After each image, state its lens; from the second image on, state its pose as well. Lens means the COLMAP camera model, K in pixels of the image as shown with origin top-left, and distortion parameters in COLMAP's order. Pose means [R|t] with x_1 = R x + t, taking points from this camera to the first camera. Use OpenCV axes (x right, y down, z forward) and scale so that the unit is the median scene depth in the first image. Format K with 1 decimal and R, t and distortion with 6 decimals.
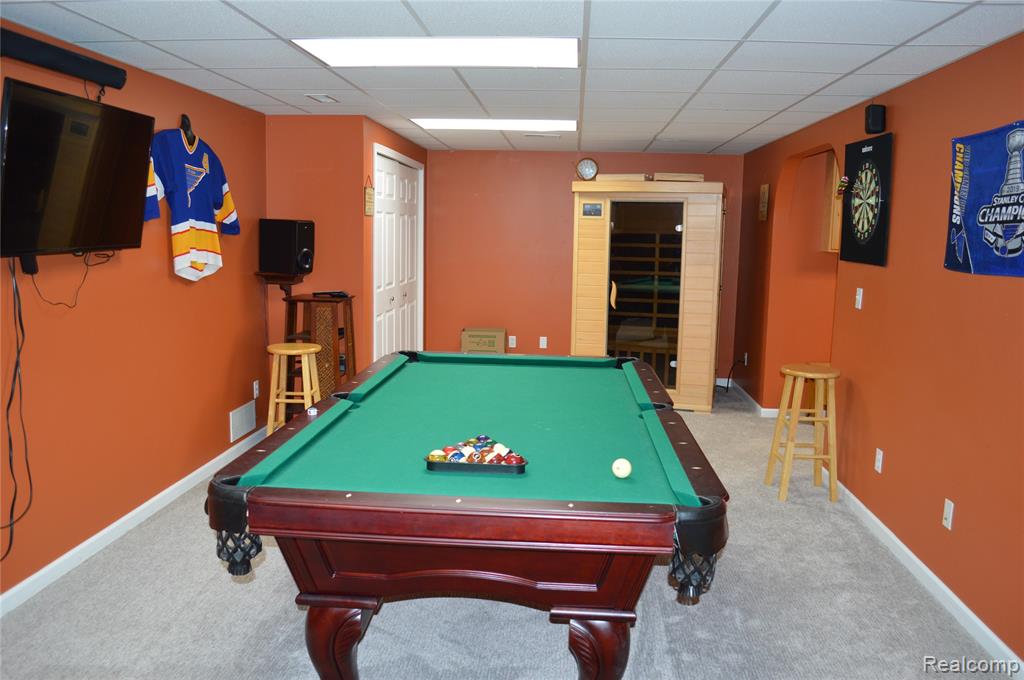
lens RADIAL K [[811.7, 0, 512.0], [0, 811.7, 340.0], [0, 0, 1]] dist [-0.092124, 0.008769]
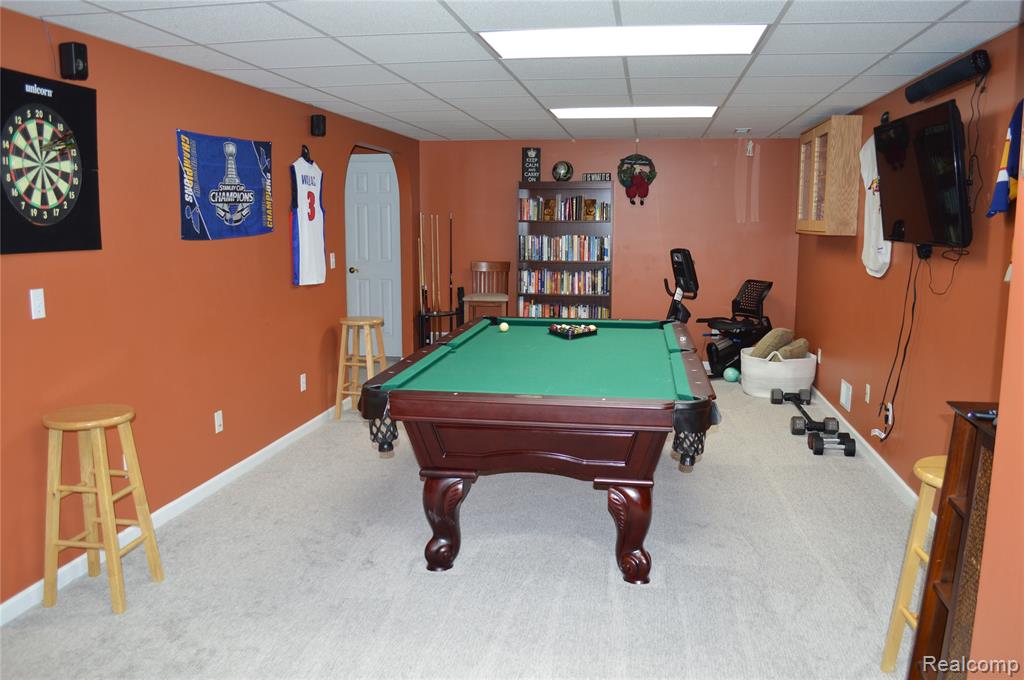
lens RADIAL K [[811.7, 0, 512.0], [0, 811.7, 340.0], [0, 0, 1]] dist [-0.092124, 0.008769]
pose [[-0.995052, -0.032413, 0.093919, -0.063552], [-0.004714, 0.959626, 0.281240, -0.310473], [-0.099243, 0.279406, -0.955030, 2.326858]]
